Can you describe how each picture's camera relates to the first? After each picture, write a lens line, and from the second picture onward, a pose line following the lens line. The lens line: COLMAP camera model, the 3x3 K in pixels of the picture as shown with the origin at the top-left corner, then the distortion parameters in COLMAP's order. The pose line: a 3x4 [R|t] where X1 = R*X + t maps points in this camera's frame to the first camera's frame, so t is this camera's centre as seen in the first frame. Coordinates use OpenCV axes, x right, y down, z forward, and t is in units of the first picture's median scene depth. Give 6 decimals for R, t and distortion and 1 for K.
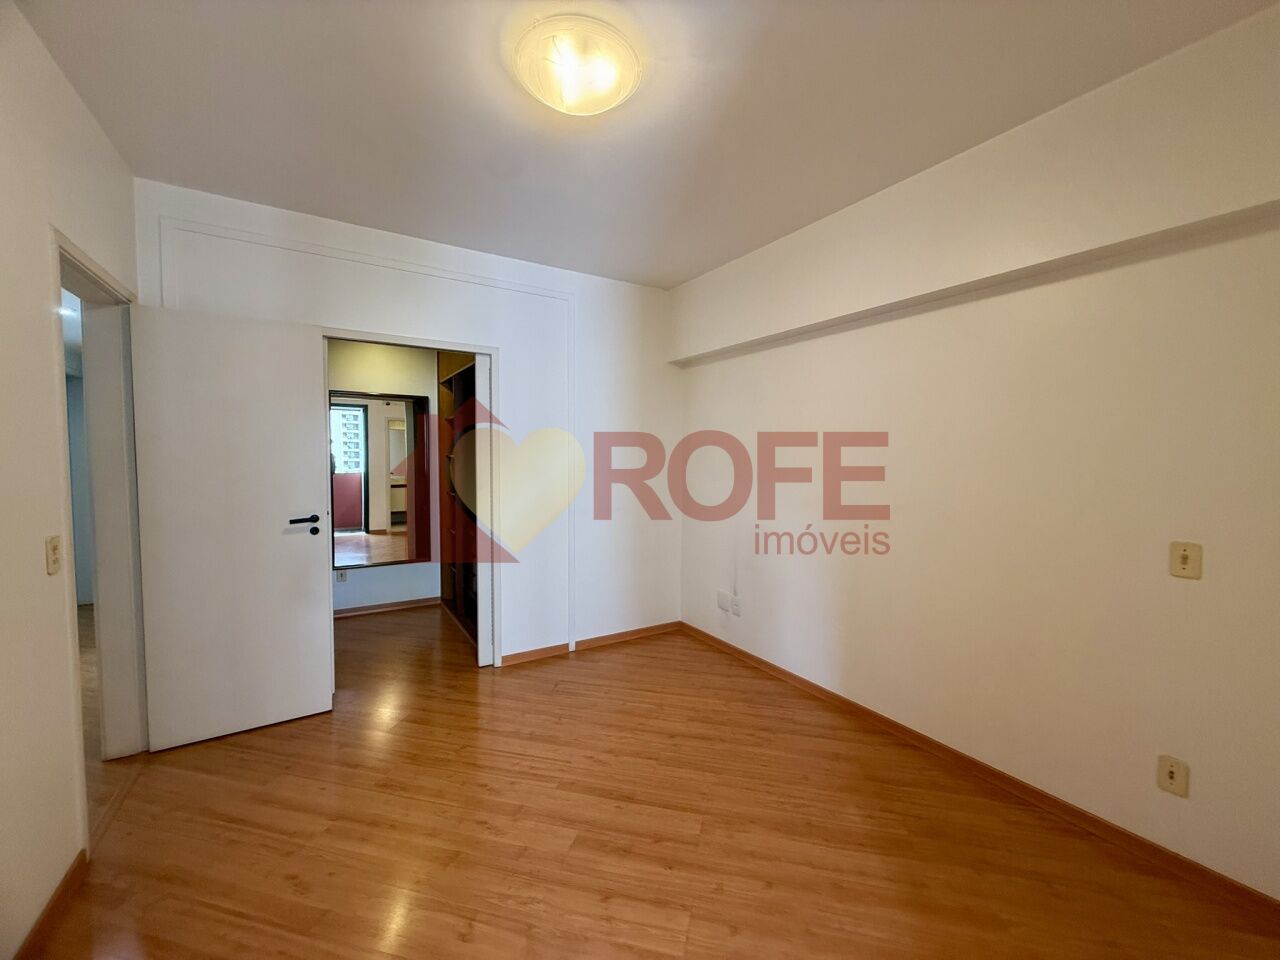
lens RADIAL K [[514.0, 0, 644.2], [0, 514.0, 478.8], [0, 0, 1]] dist [-0.001525, -0.000209]
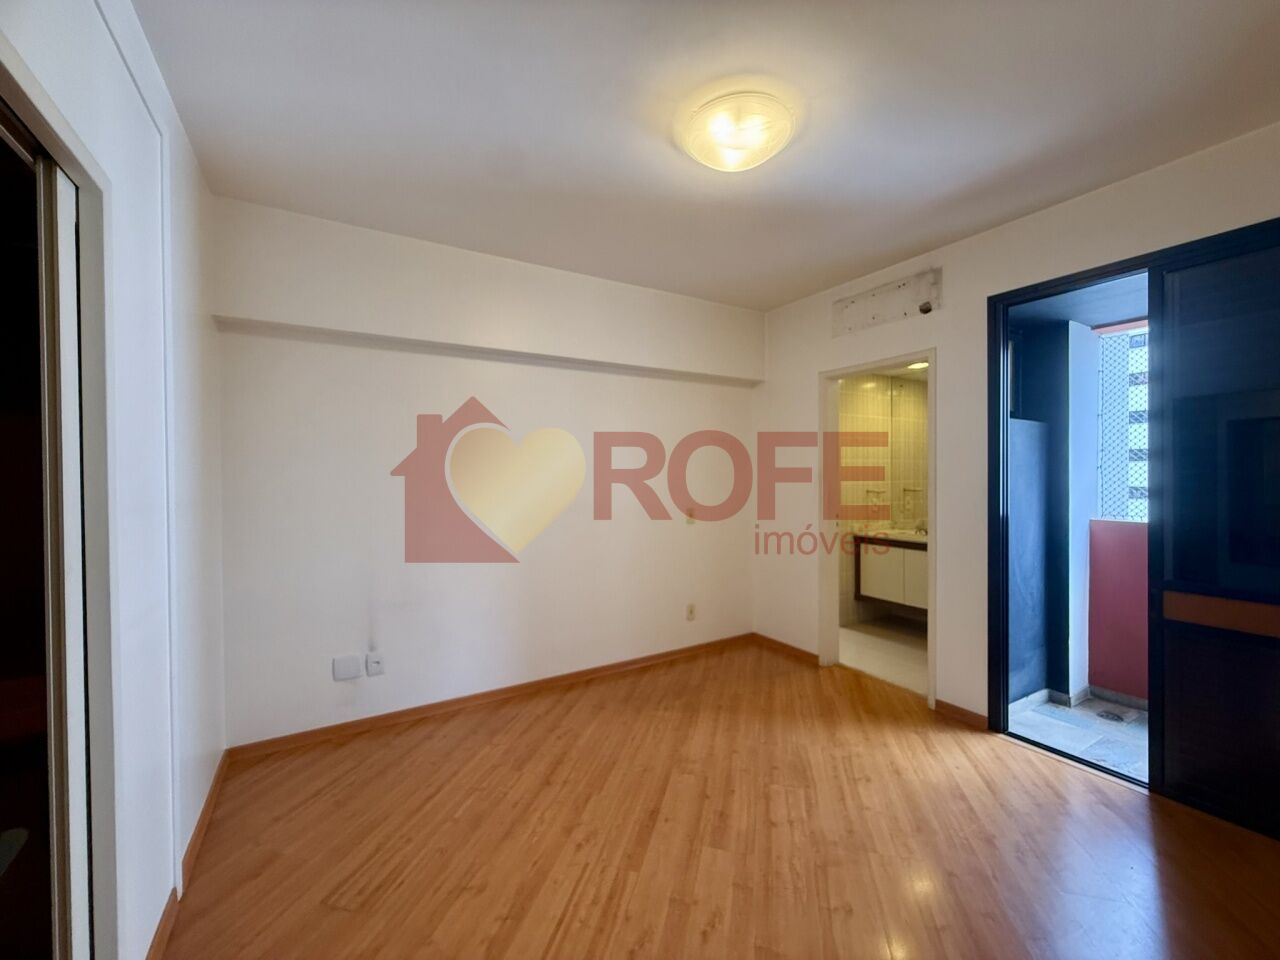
lens RADIAL K [[514.0, 0, 644.6], [0, 514.0, 477.9], [0, 0, 1]] dist [-0.001525, -0.000209]
pose [[-0.001302, -0.009652, 0.999953, -1.085938], [0.050472, 0.998678, 0.009706, -0.035428], [-0.998725, 0.050482, -0.000813, 1.057765]]
